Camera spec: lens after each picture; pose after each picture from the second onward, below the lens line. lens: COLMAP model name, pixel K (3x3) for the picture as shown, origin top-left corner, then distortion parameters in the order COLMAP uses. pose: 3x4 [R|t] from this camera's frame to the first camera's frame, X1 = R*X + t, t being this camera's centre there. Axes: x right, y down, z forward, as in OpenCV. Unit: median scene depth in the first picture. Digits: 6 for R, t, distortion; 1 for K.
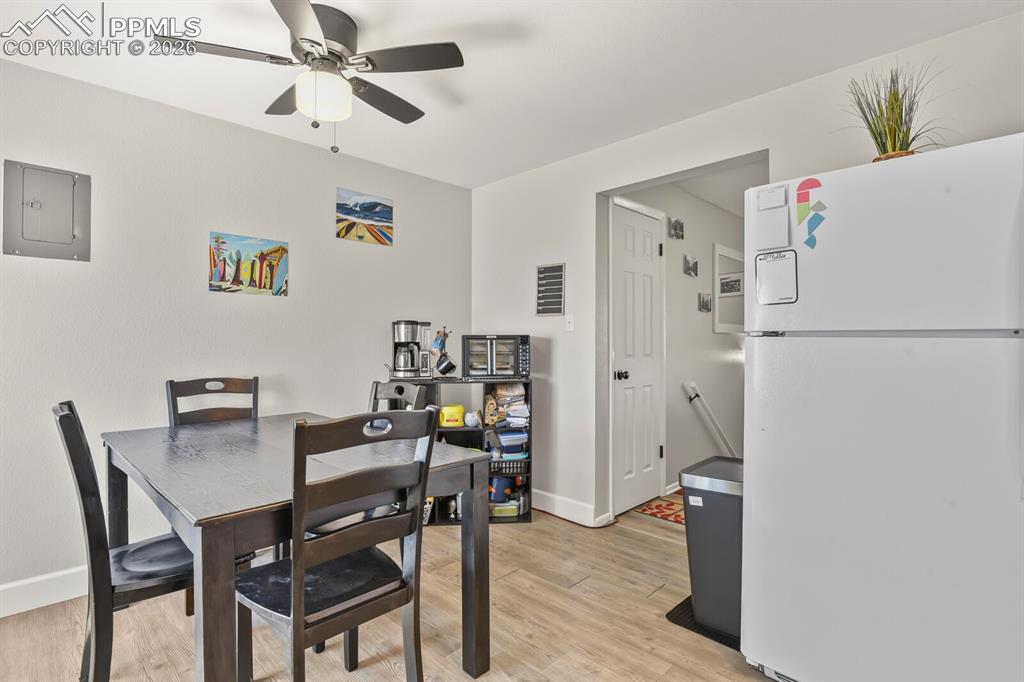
lens RADIAL K [[495.3, 0, 506.4], [0, 495.3, 340.8], [0, 0, 1]] dist [-0.008447, -0.005003]
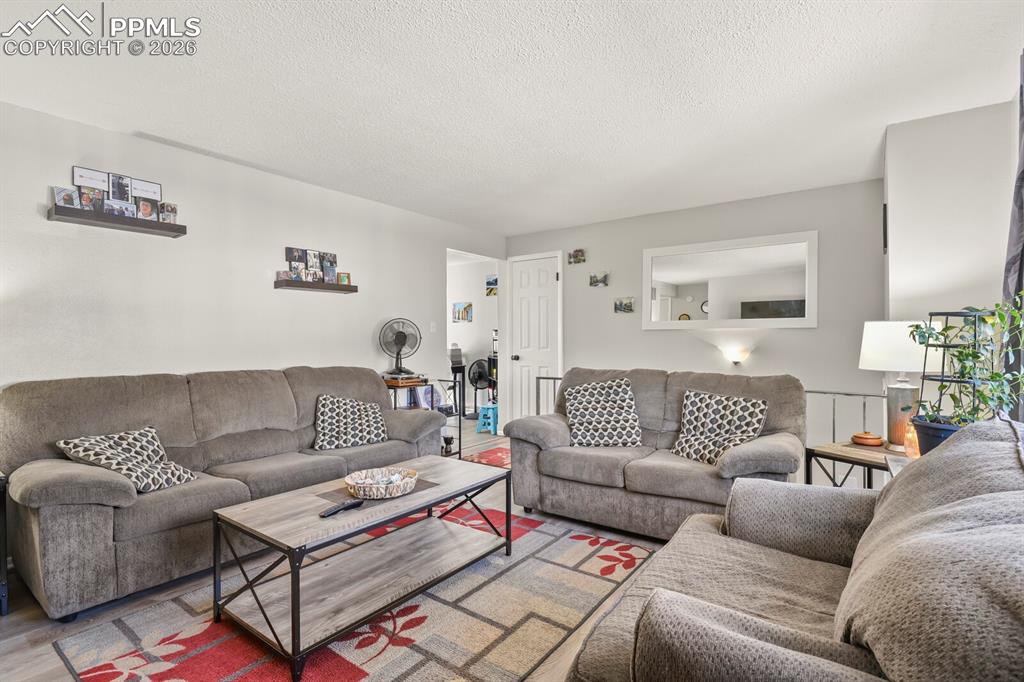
lens RADIAL K [[495.3, 0, 510.3], [0, 495.3, 340.1], [0, 0, 1]] dist [-0.008447, -0.005003]
pose [[0.144750, 0.000488, -0.989468, 2.589430], [0.007109, 0.999974, 0.001533, 0.005128], [0.989443, -0.007256, 0.144742, 0.949950]]
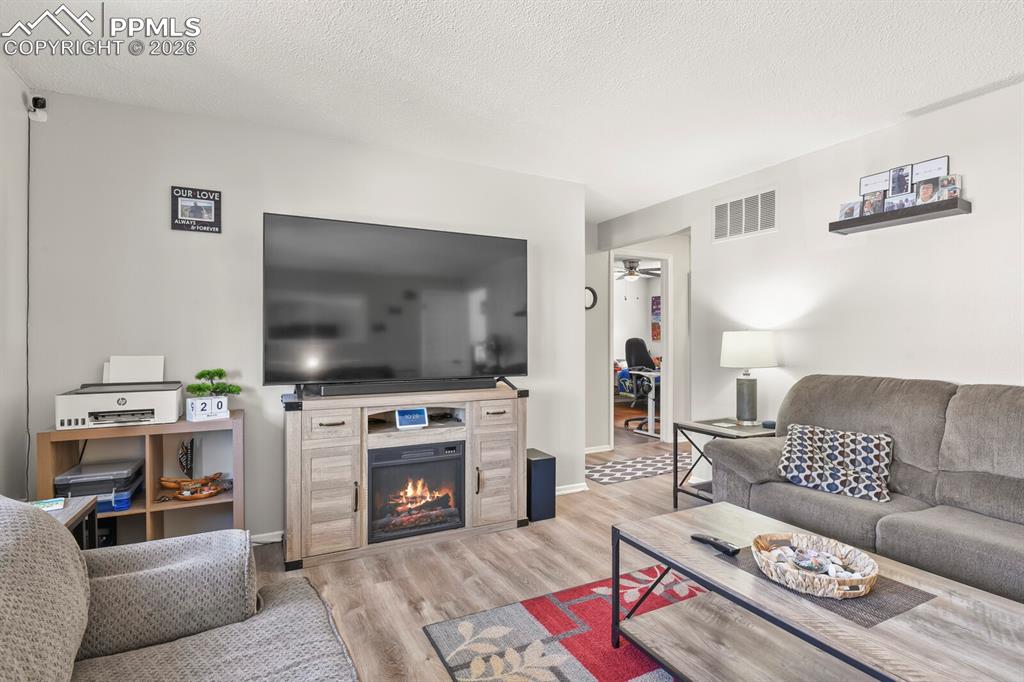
lens RADIAL K [[495.3, 0, 511.2], [0, 495.3, 338.8], [0, 0, 1]] dist [-0.008447, -0.005003]
pose [[-0.950309, 0.000254, 0.311309, 1.814881], [-0.001612, 0.999982, -0.005735, 0.004027], [-0.311305, -0.005951, -0.950291, 1.512387]]
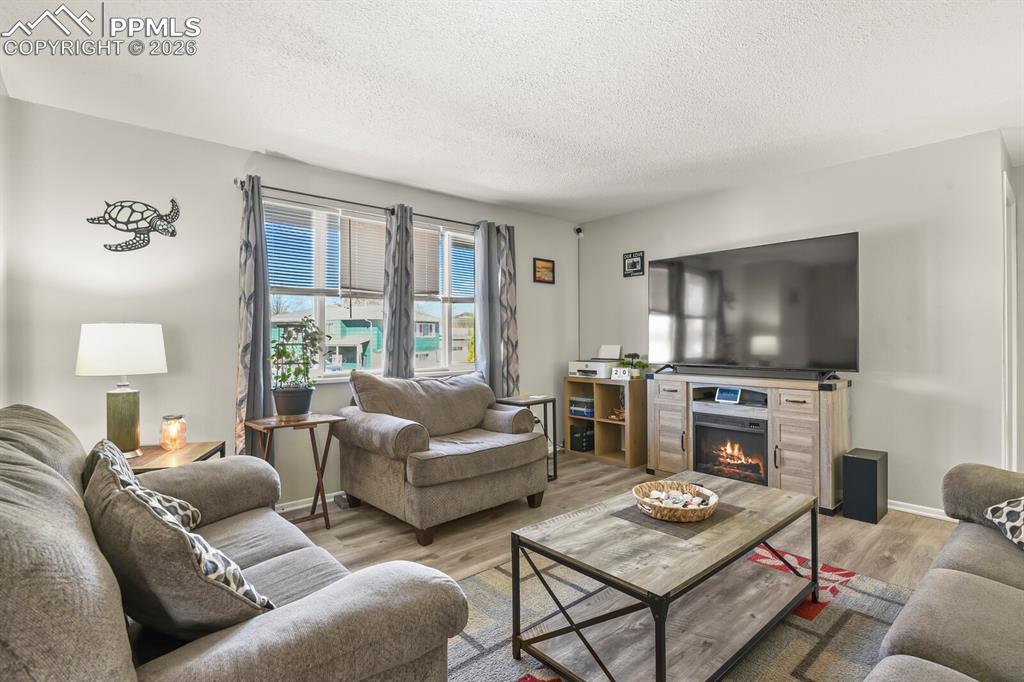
lens RADIAL K [[495.3, 0, 512.0], [0, 495.3, 341.9], [0, 0, 1]] dist [-0.008447, -0.005003]
pose [[0.070479, -0.007036, 0.997488, 0.853522], [0.003602, 0.999970, 0.006799, 0.005925], [-0.997507, 0.003113, 0.070502, 1.048776]]
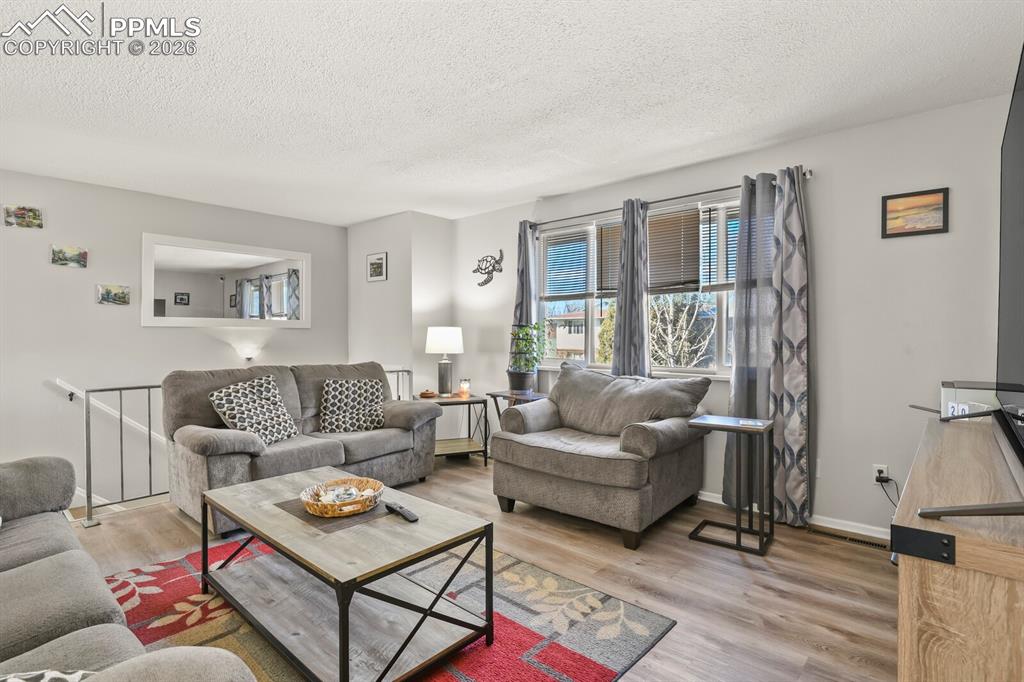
lens RADIAL K [[495.3, 0, 514.0], [0, 495.3, 337.3], [0, 0, 1]] dist [-0.008447, -0.005003]
pose [[0.998468, -0.002748, 0.055259, 1.893488], [0.002339, 0.999969, 0.007473, -0.000927], [-0.055278, -0.007332, 0.998444, 0.023560]]
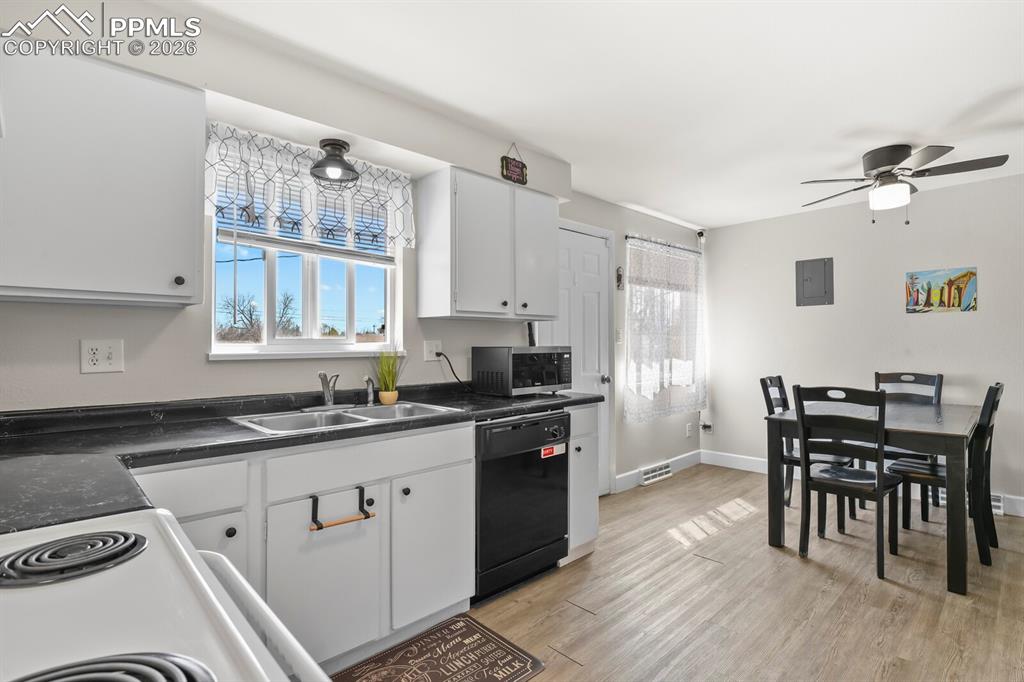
lens RADIAL K [[495.3, 0, 510.4], [0, 495.3, 338.1], [0, 0, 1]] dist [-0.008447, -0.005003]
pose [[-0.033342, -0.012312, -0.999368, 0.935088], [0.009514, 0.999875, -0.012635, -0.021320], [0.999399, -0.009930, -0.033221, -0.132643]]
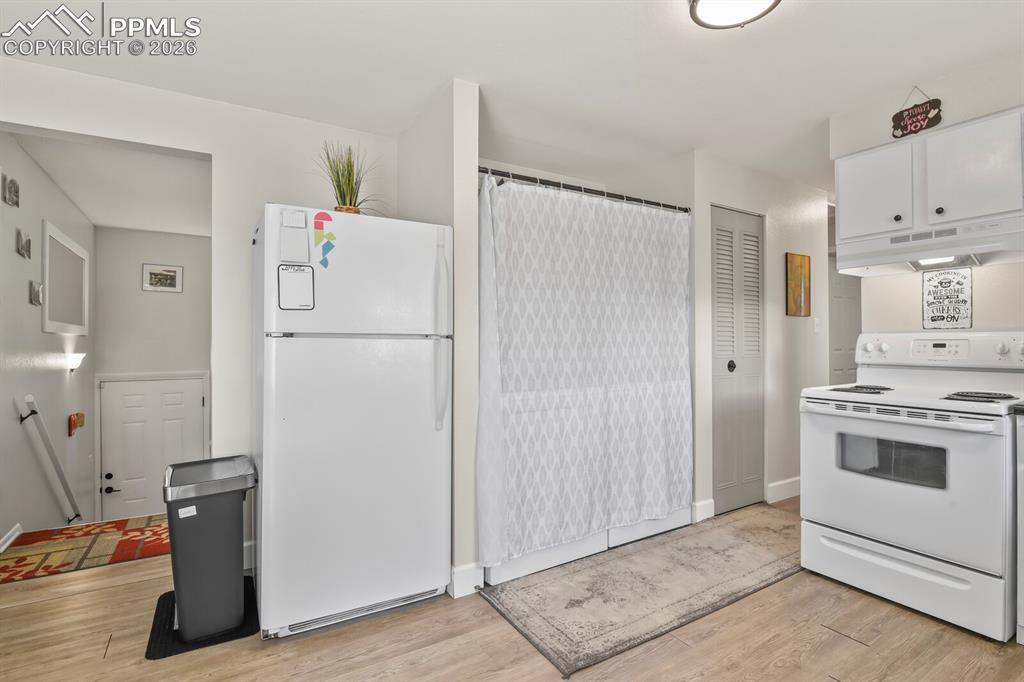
lens RADIAL K [[495.3, 0, 514.5], [0, 495.3, 339.8], [0, 0, 1]] dist [-0.008447, -0.005003]
pose [[0.232308, 0.005425, 0.972627, -0.305260], [0.001359, 0.999982, -0.005902, 0.003084], [-0.972641, 0.002693, 0.232296, 0.142513]]
